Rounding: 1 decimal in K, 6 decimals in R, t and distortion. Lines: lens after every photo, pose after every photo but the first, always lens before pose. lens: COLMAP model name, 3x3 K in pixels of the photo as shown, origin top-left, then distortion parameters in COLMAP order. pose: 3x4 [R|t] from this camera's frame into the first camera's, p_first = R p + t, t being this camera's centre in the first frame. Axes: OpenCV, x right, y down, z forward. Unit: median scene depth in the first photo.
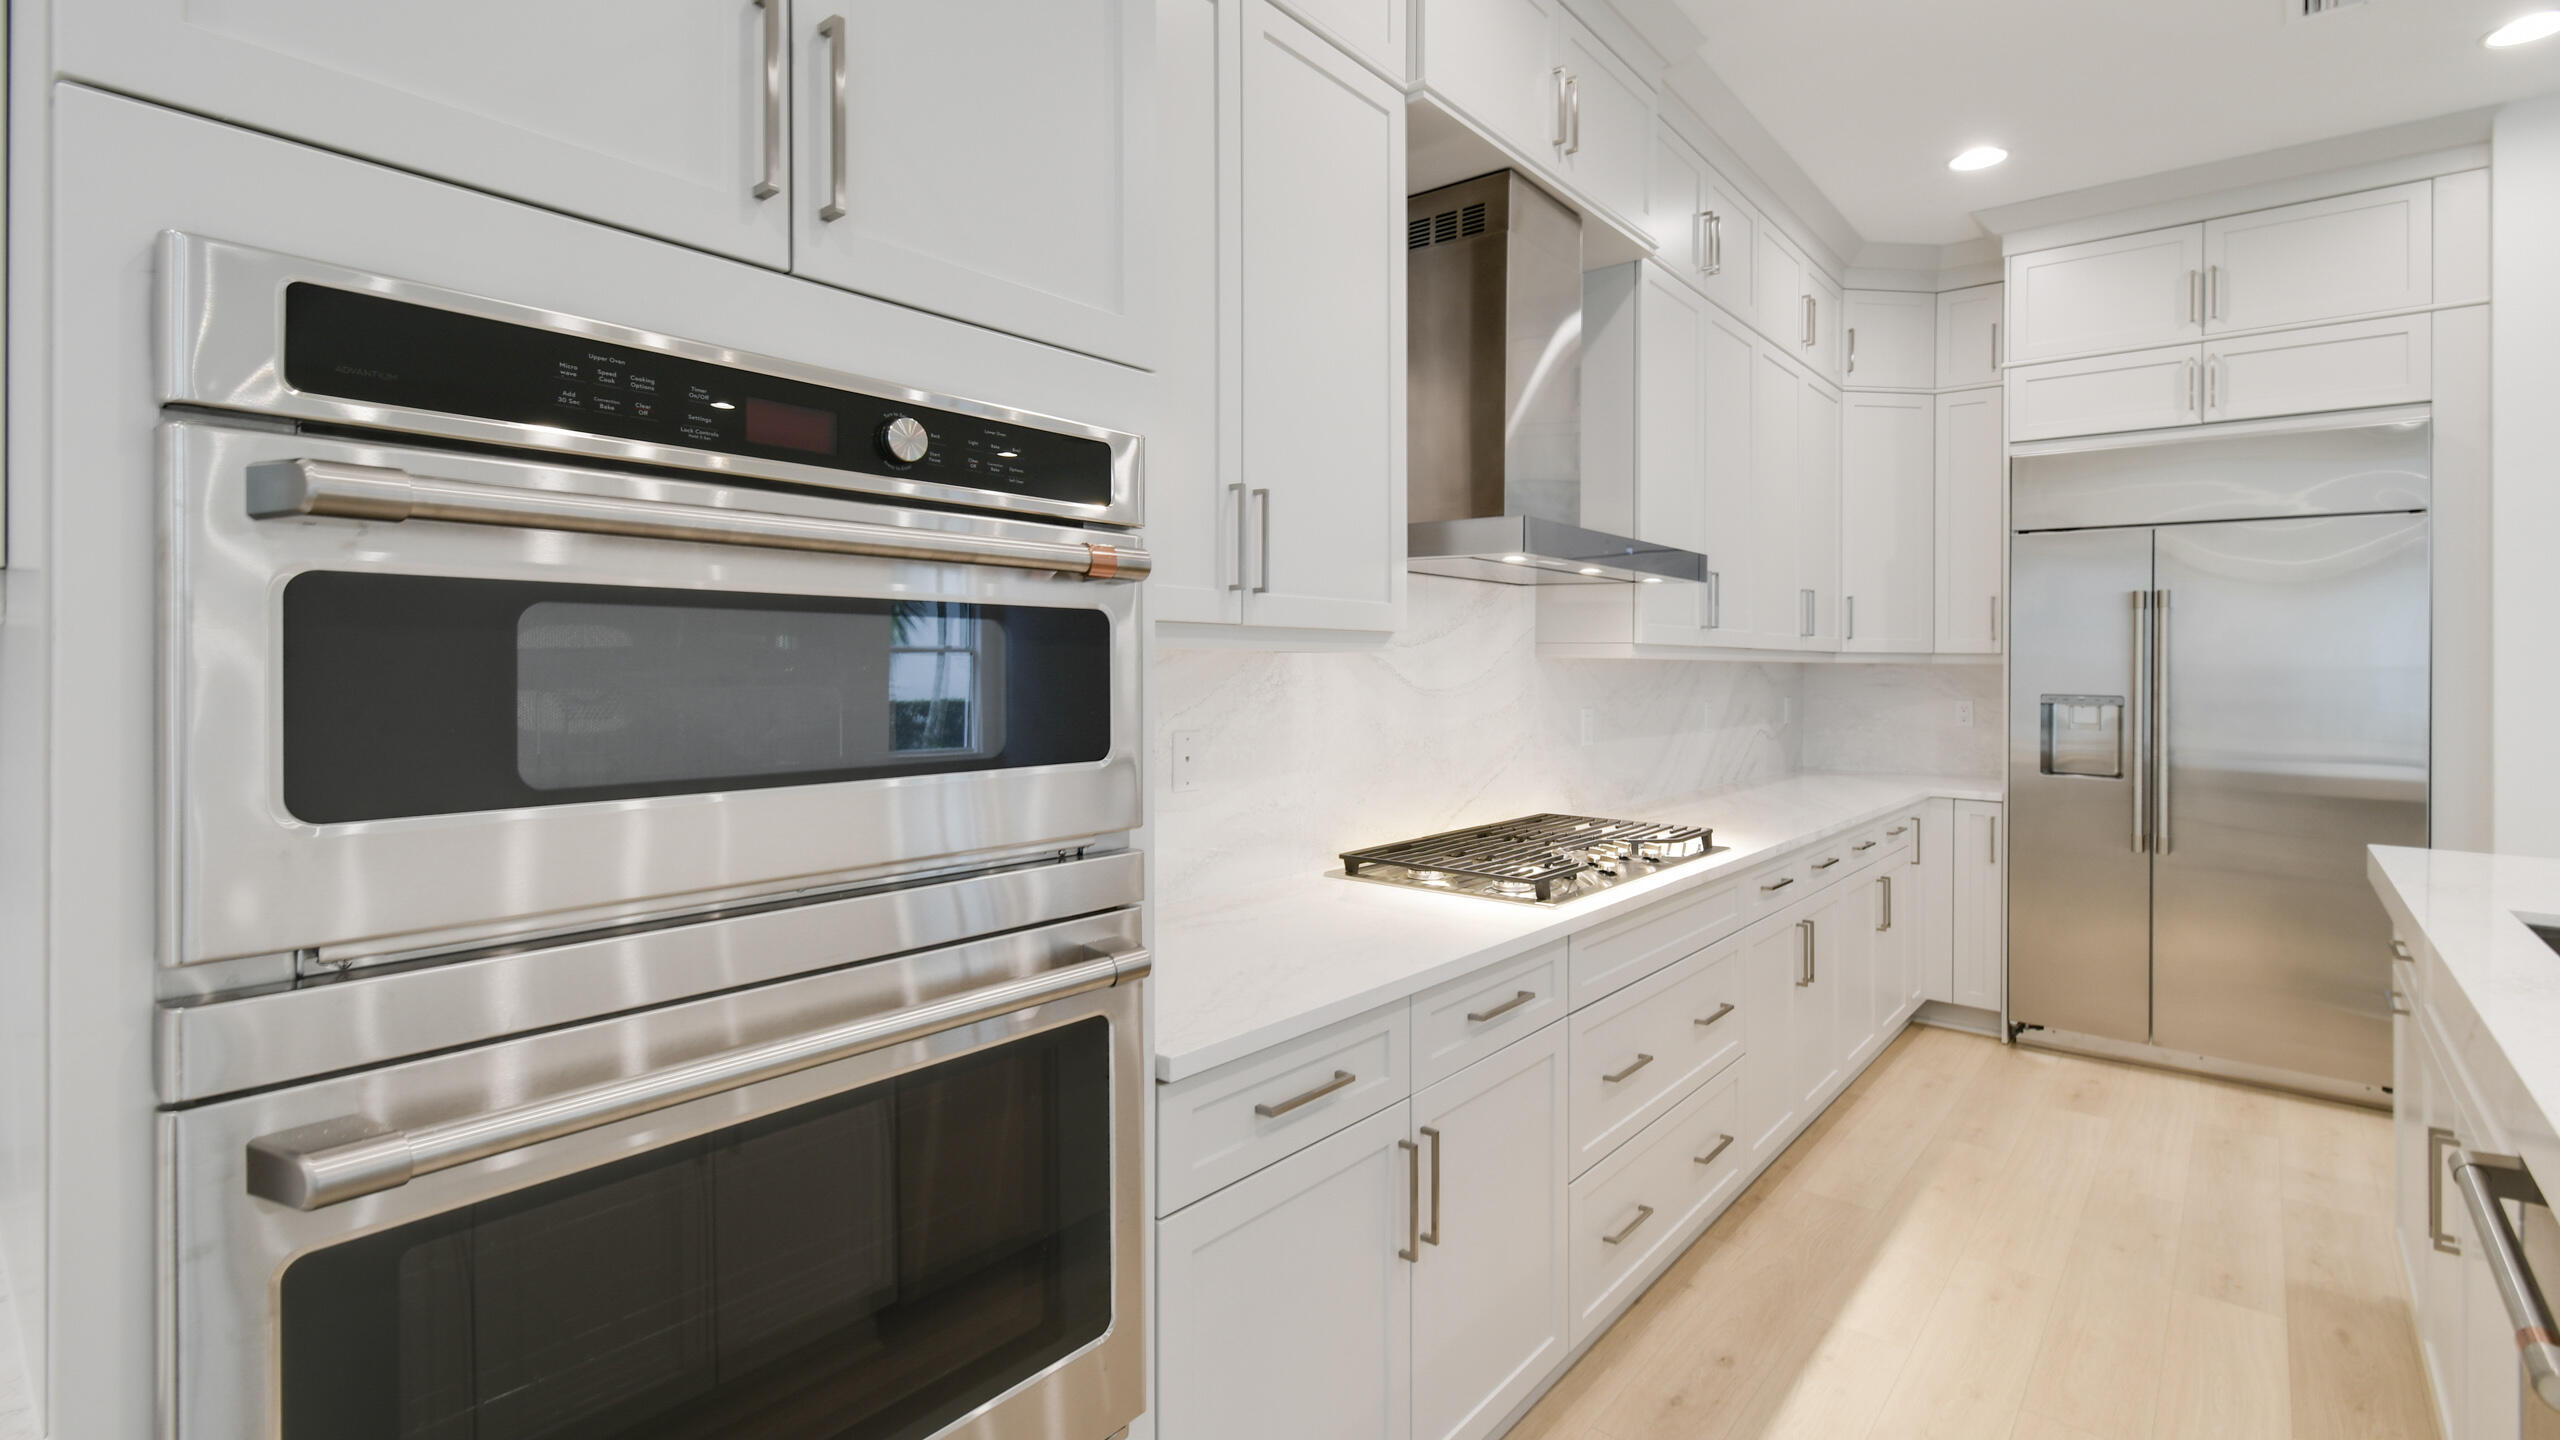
lens RADIAL K [[1156.0, 0, 1290.8], [0, 1156.0, 671.2], [0, 0, 1]] dist [0.000219, -0.000182]
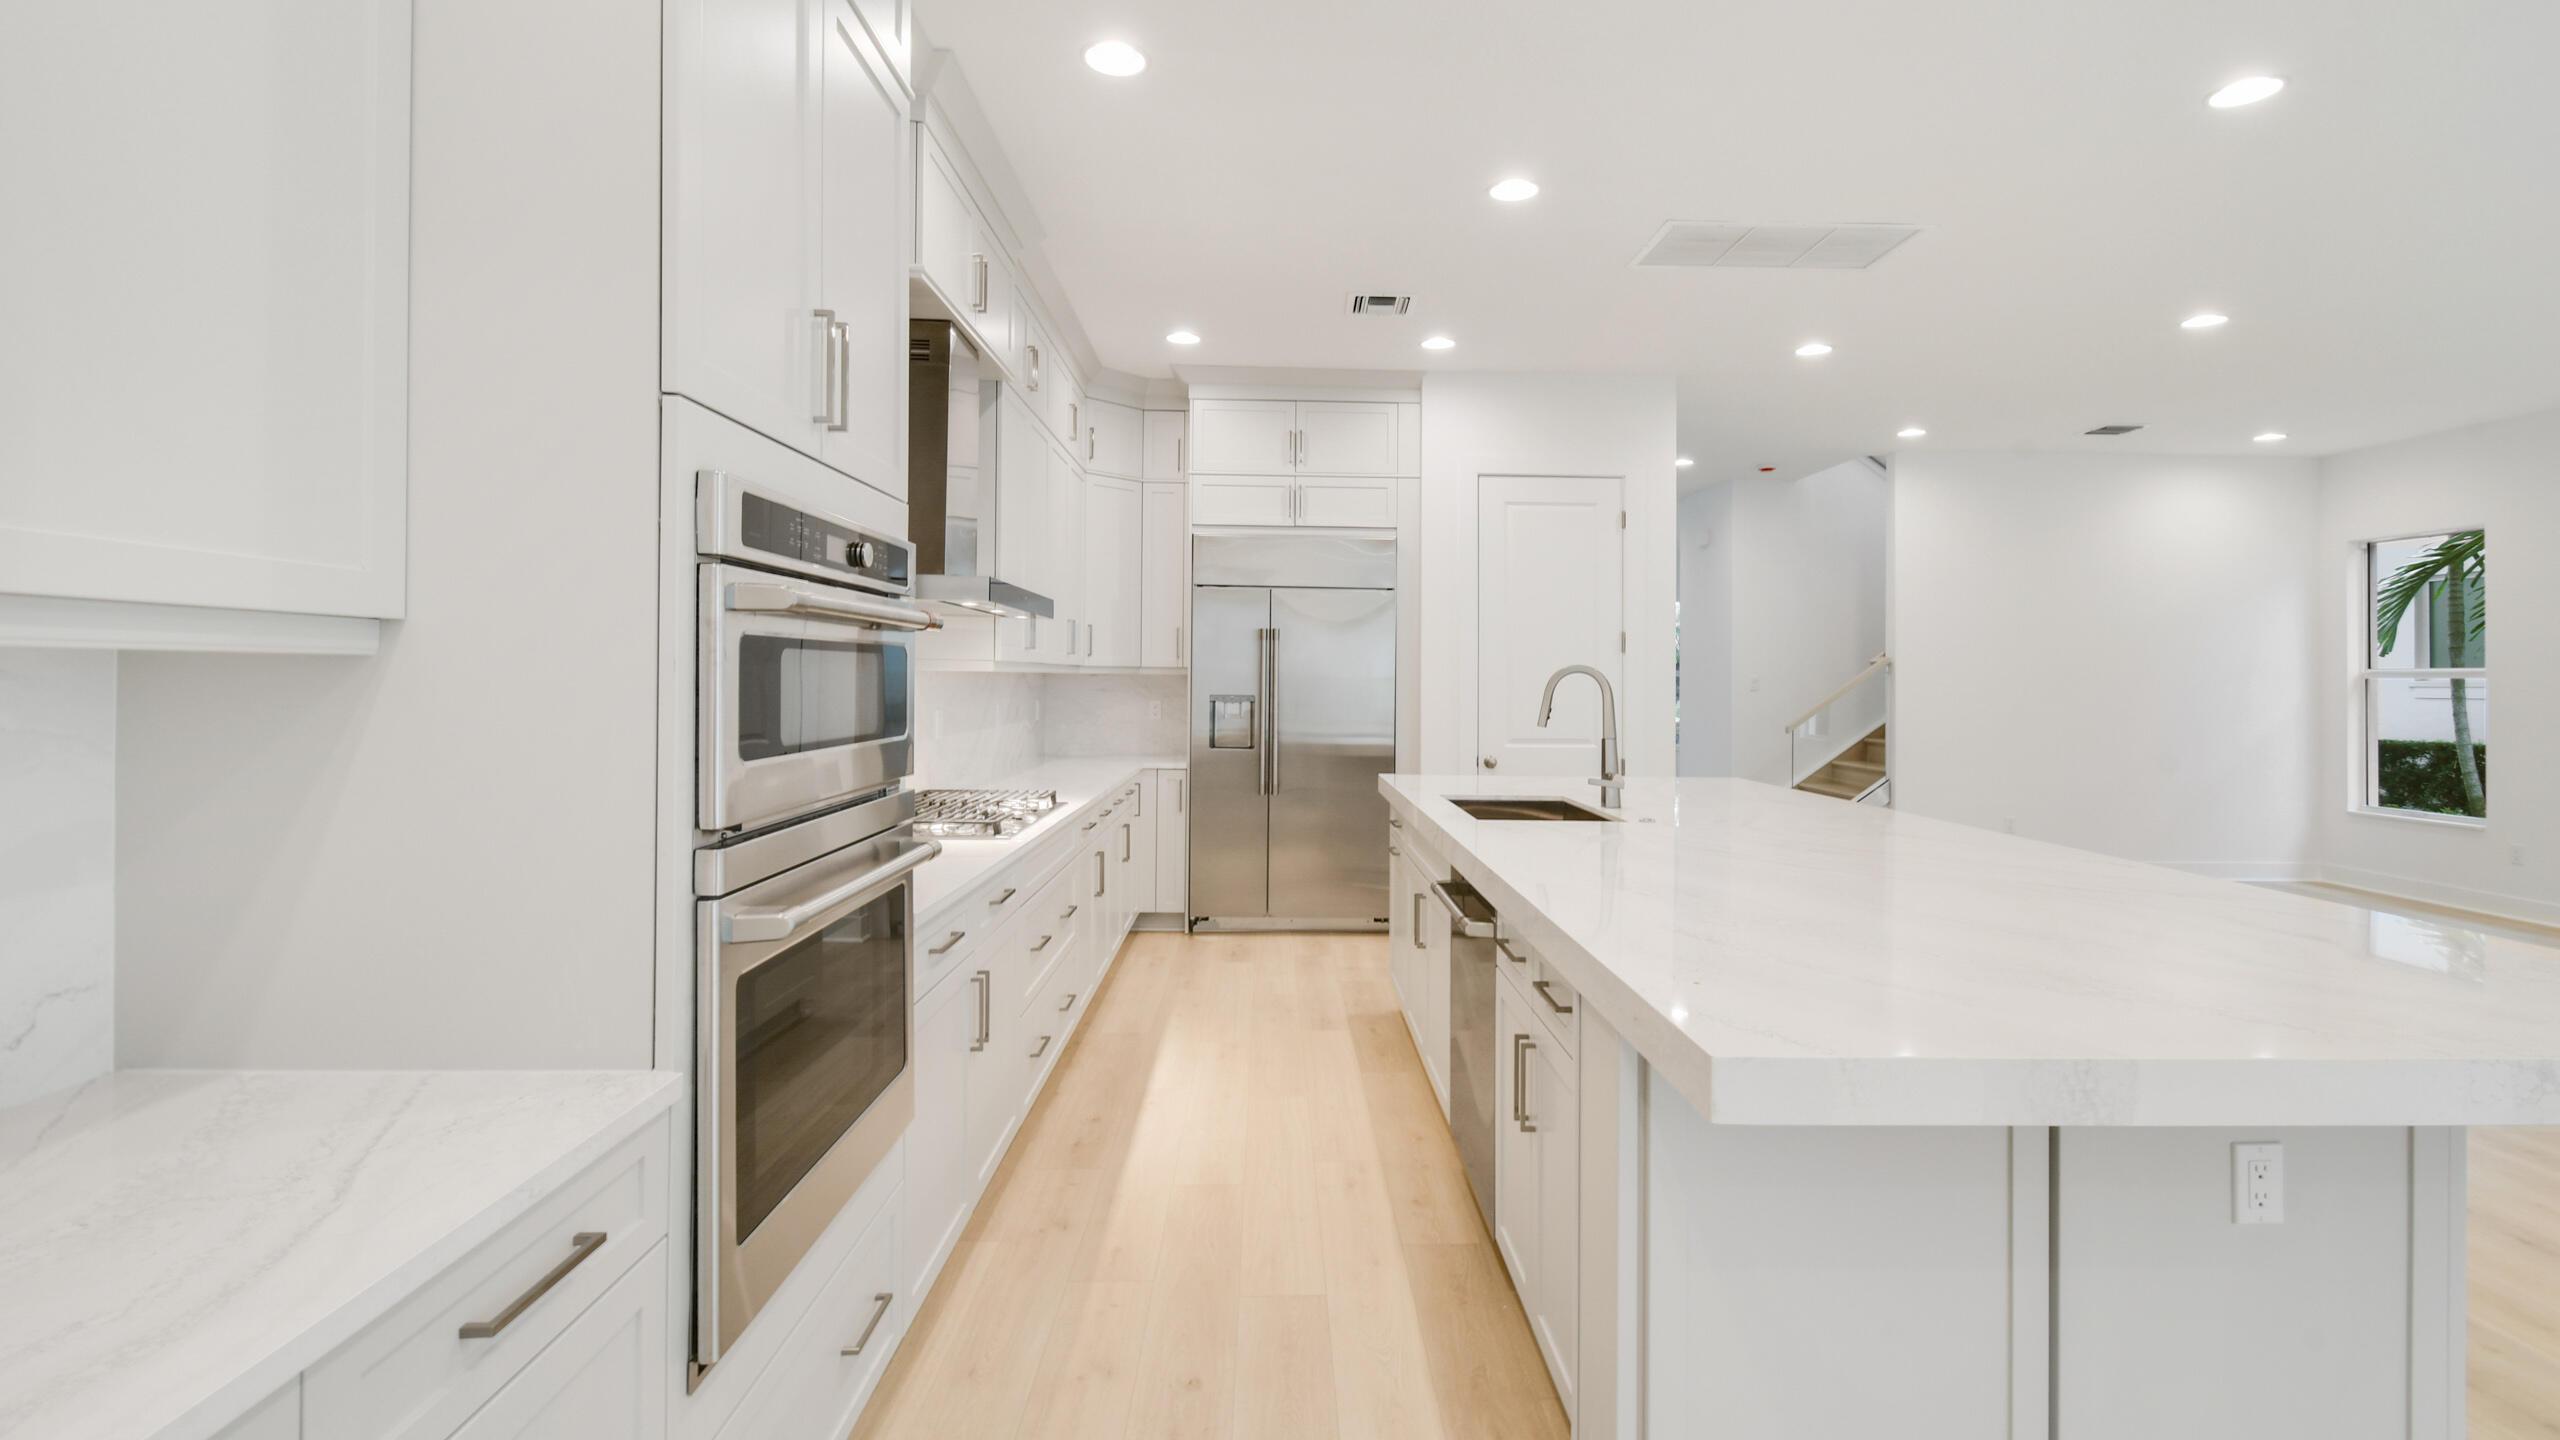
lens RADIAL K [[1149.6, 0, 1293.2], [0, 1149.6, 705.4], [0, 0, 1]] dist [-0.001270, -0.000206]
pose [[0.754362, -0.015636, 0.656272, -0.259015], [-0.000046, 0.999715, 0.023872, -0.002749], [-0.656458, -0.018038, 0.754147, -0.203493]]
